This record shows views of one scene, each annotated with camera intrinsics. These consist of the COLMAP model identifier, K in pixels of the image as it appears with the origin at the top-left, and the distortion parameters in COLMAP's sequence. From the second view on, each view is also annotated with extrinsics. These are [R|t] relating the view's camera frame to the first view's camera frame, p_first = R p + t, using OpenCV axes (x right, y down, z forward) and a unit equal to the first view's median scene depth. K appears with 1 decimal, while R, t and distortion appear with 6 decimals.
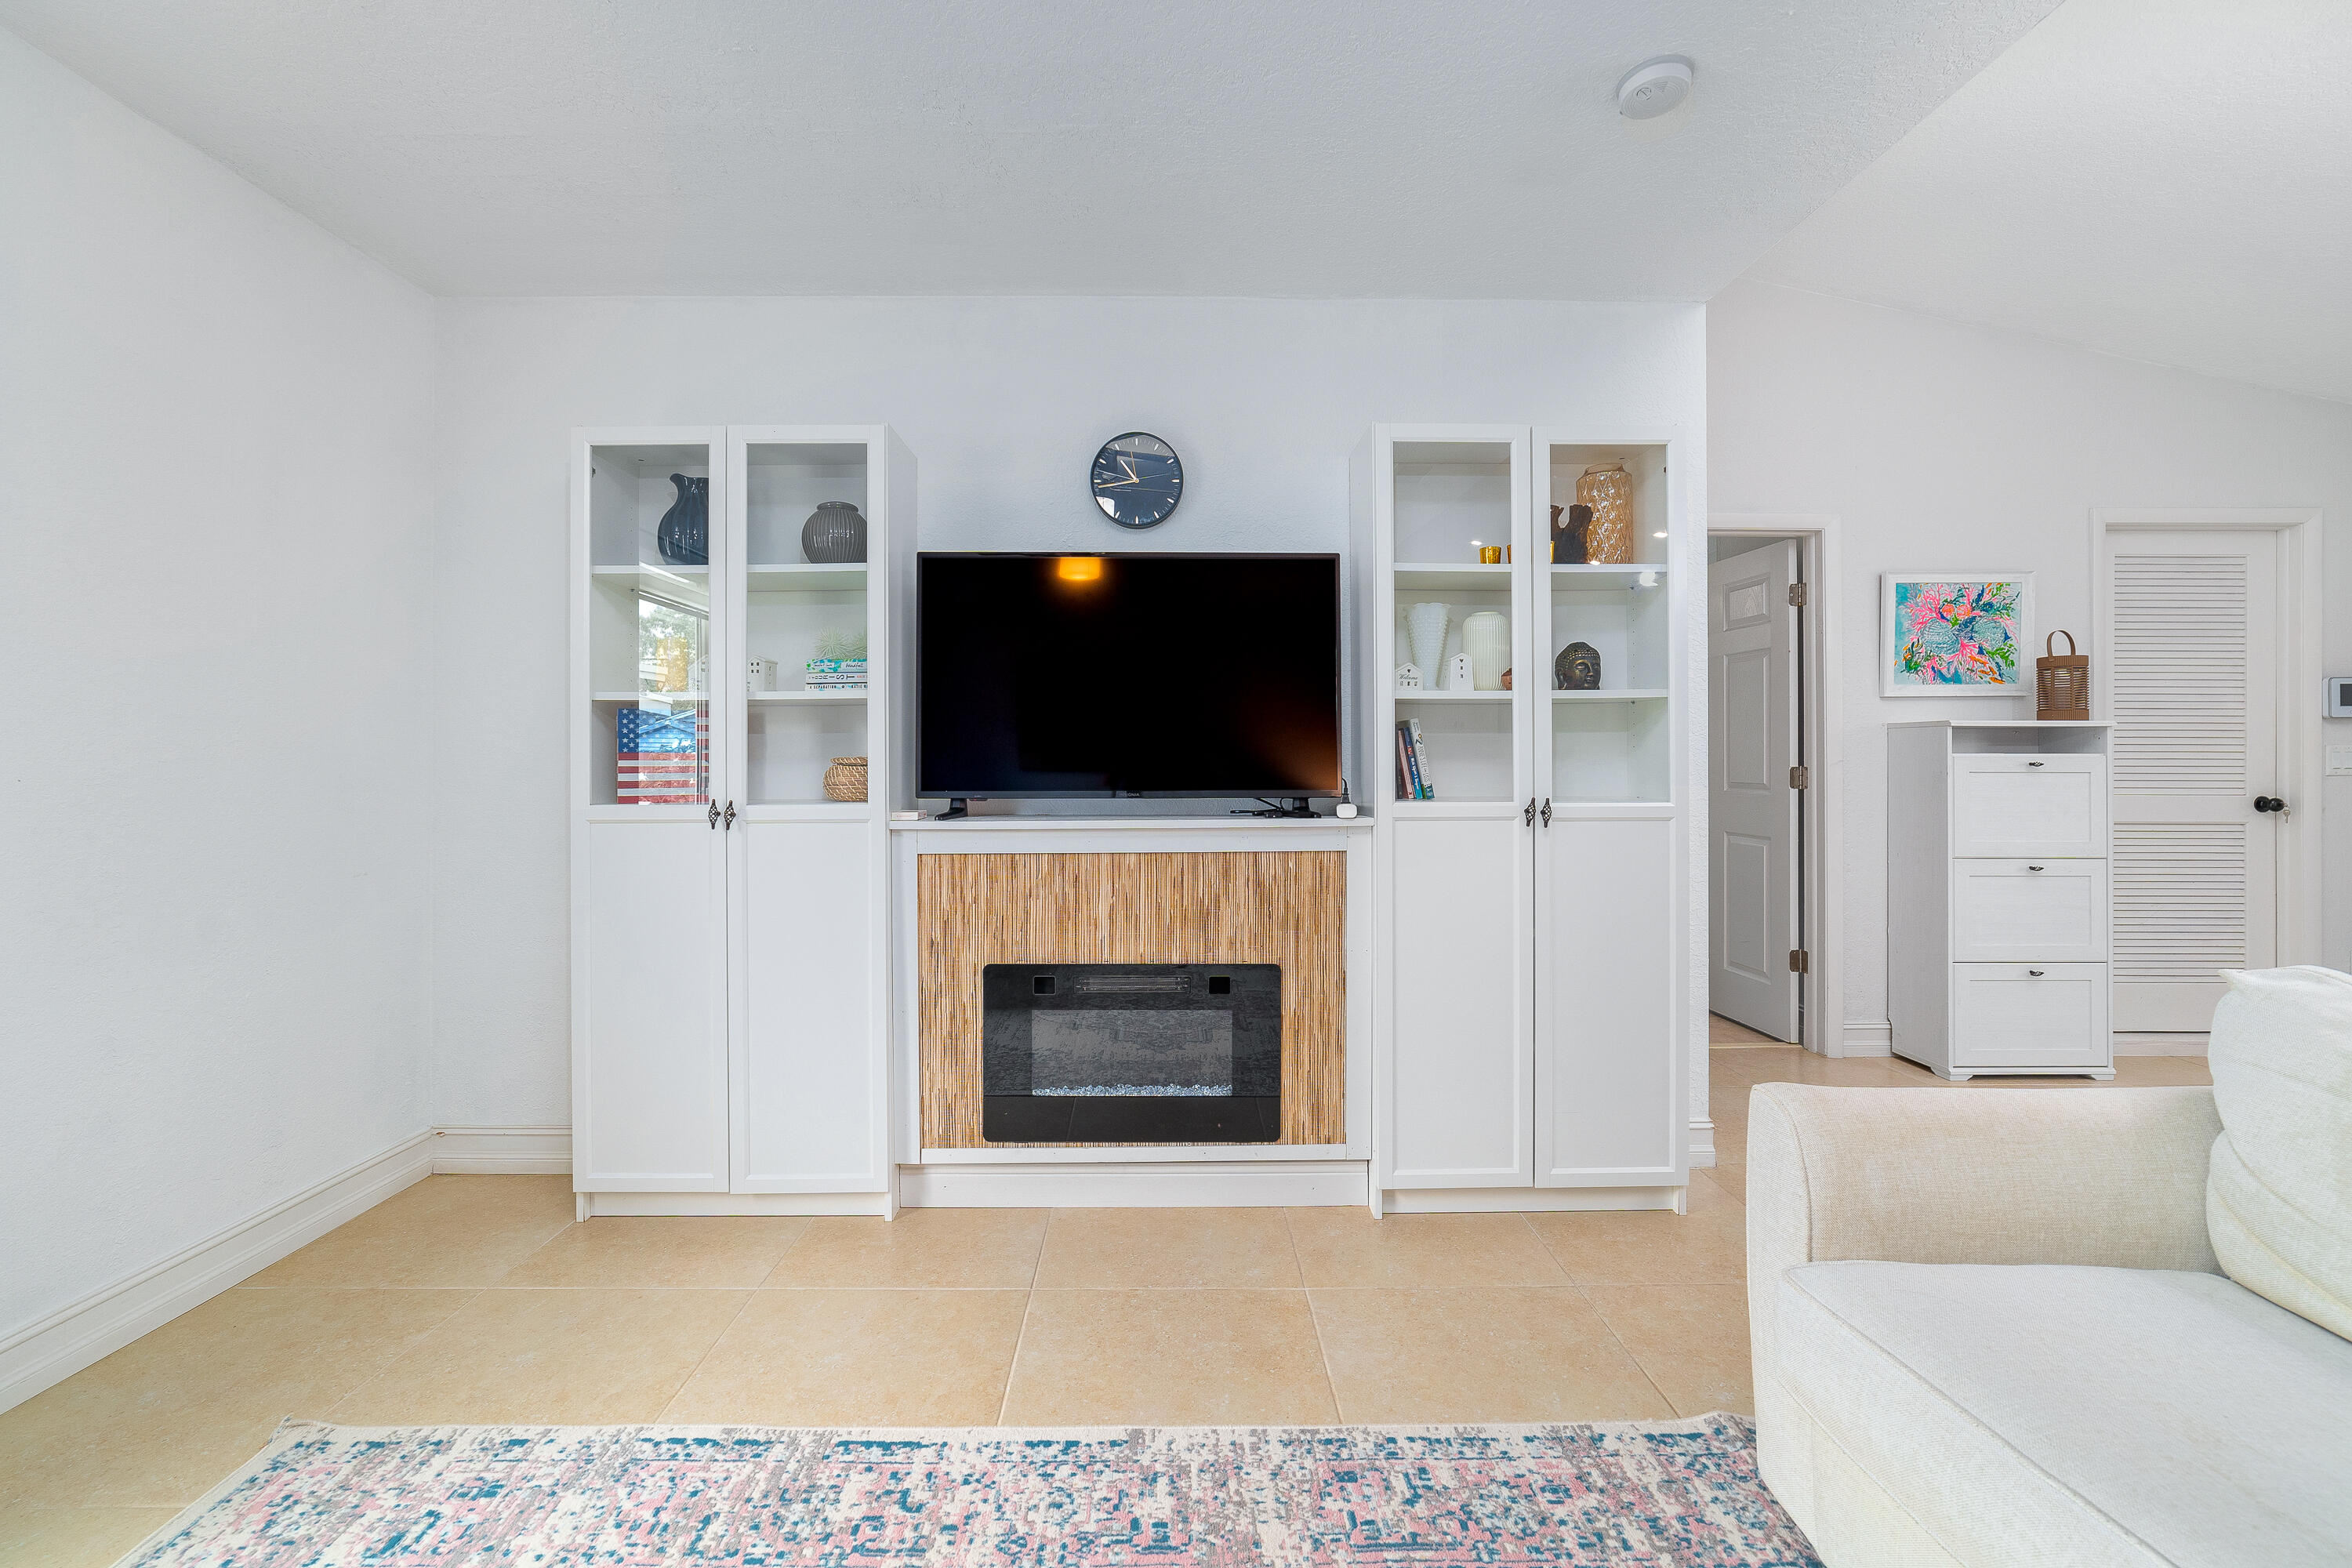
lens RADIAL K [[925.2, 0, 1159.4], [0, 925.2, 758.5], [0, 0, 1]] dist [-0.021415, 0.006691]
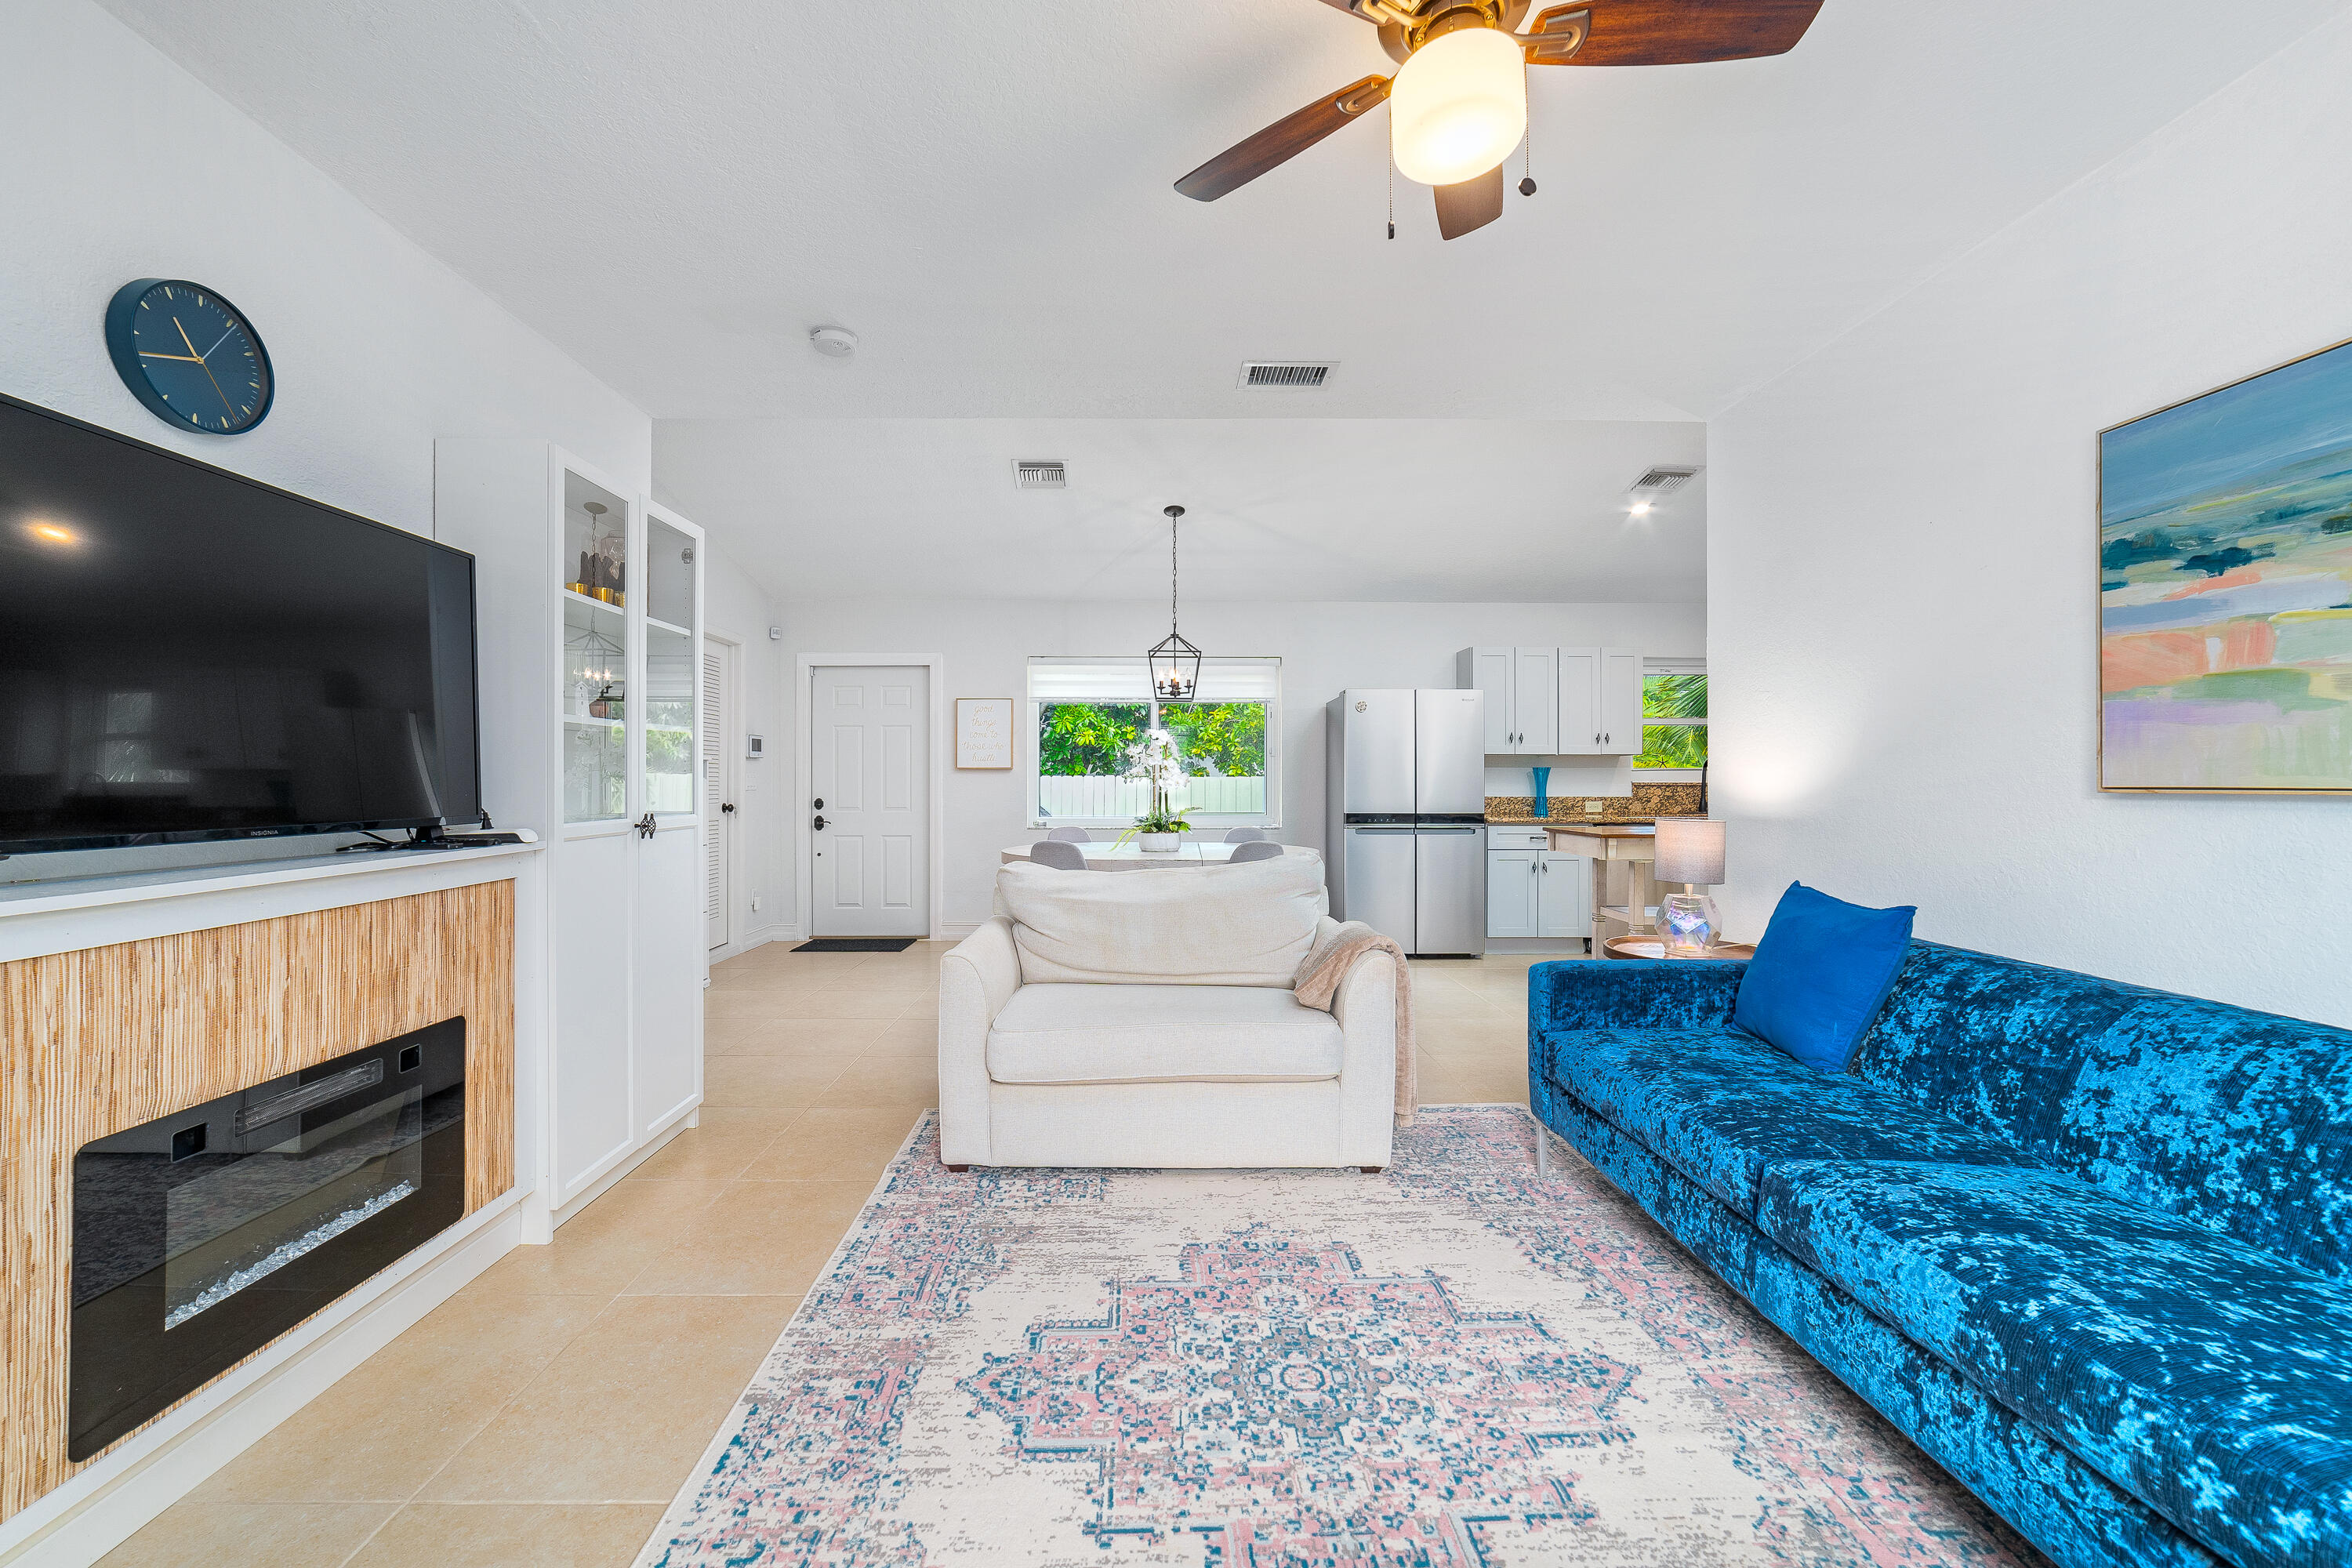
lens RADIAL K [[925.2, 0, 1148.2], [0, 925.2, 784.6], [0, 0, 1]] dist [-0.021415, 0.006691]
pose [[-0.006118, -0.003509, 0.999975, -0.742161], [-0.003618, 0.999987, 0.003487, -0.001611], [-0.999975, -0.003597, -0.006130, 0.353394]]
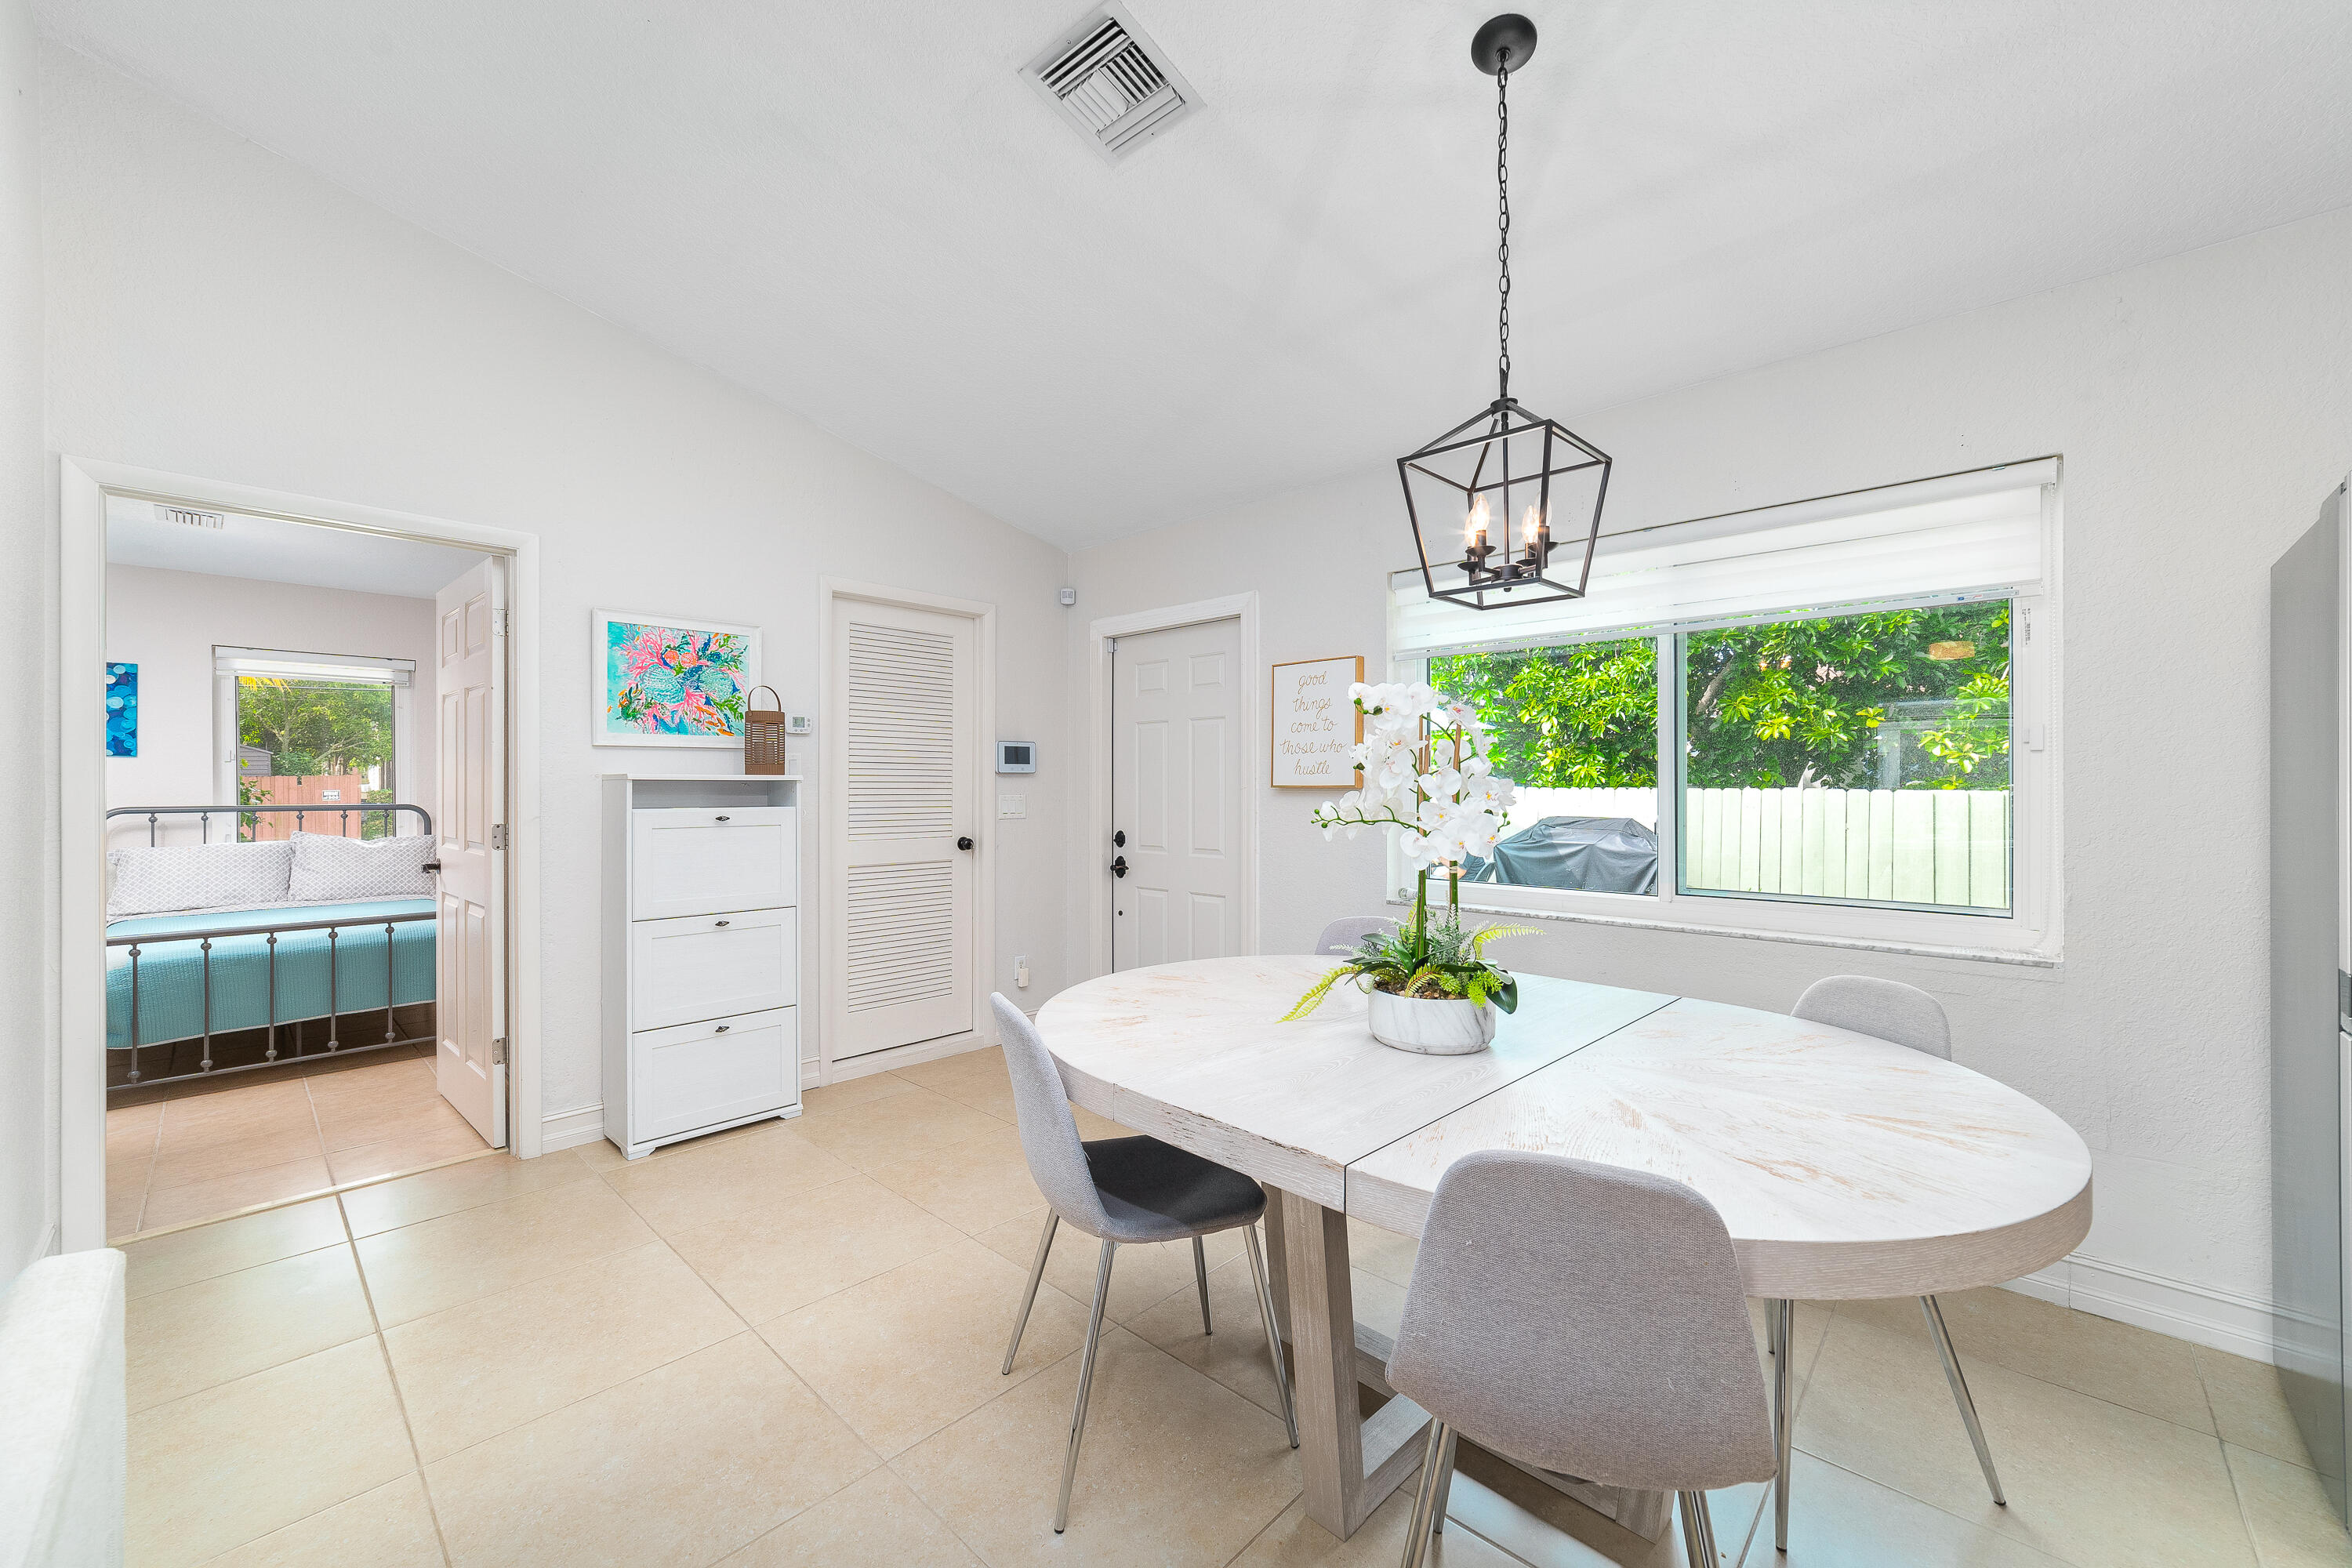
lens RADIAL K [[925.2, 0, 1154.6], [0, 925.2, 787.7], [0, 0, 1]] dist [-0.021415, 0.006691]
pose [[0.698793, -0.001030, 0.715323, 0.784725], [-0.001933, 0.999993, 0.003328, -0.043481], [-0.715321, -0.003708, 0.698786, -0.053786]]
